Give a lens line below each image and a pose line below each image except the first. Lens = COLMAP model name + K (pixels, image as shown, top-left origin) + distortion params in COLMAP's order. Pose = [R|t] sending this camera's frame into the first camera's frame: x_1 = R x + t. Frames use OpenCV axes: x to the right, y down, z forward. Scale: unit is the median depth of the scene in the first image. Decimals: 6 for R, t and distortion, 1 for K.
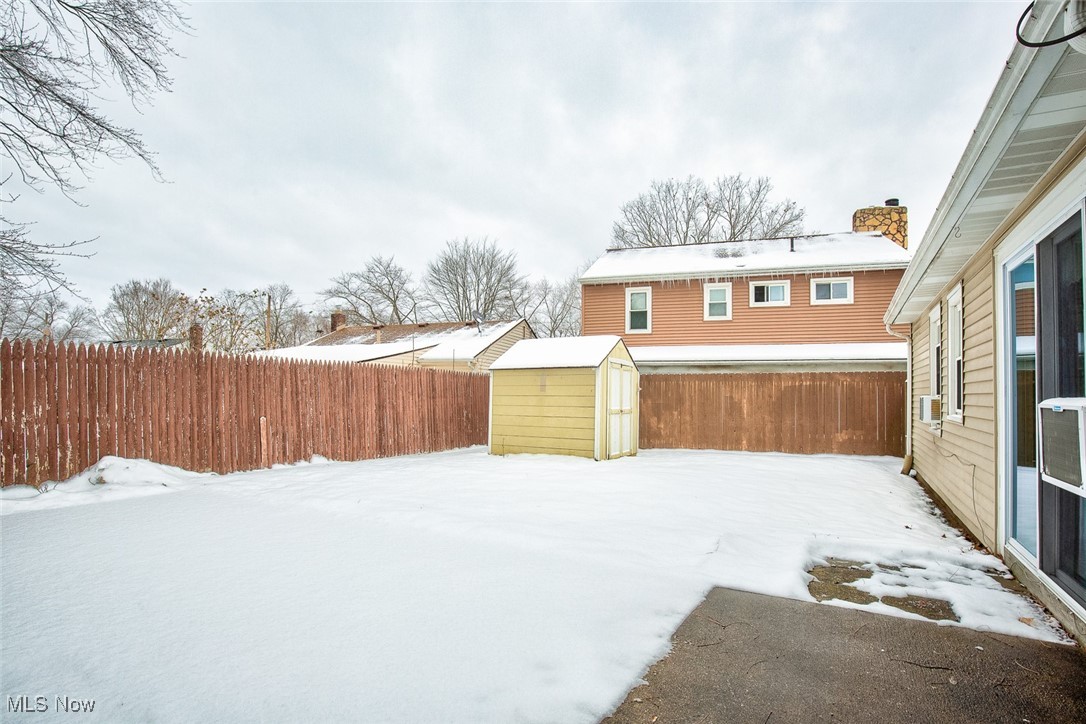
lens RADIAL K [[536.5, 0, 543.7], [0, 536.5, 380.1], [0, 0, 1]] dist [-0.020137, 0.000277]
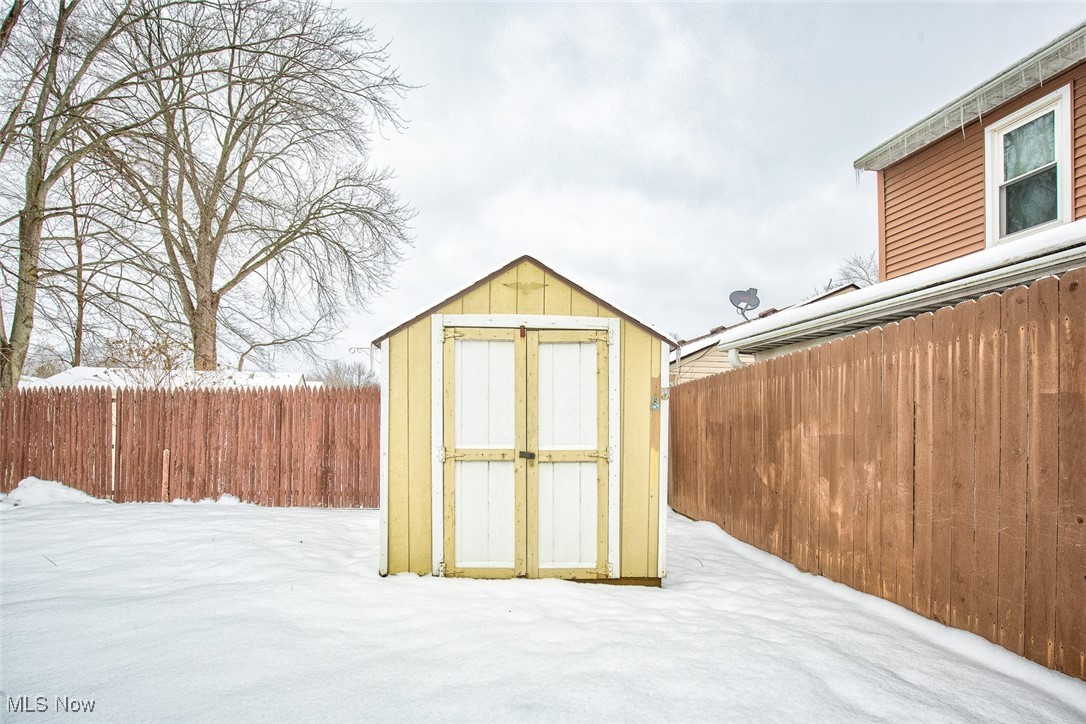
lens RADIAL K [[527.3, 0, 542.1], [0, 527.3, 424.9], [0, 0, 1]] dist [-0.057114, 0.017062]
pose [[0.492389, -0.020156, -0.870142, 0.569405], [0.035565, 0.999363, -0.003024, 0.047502], [0.869648, -0.029458, 0.492792, 1.034868]]
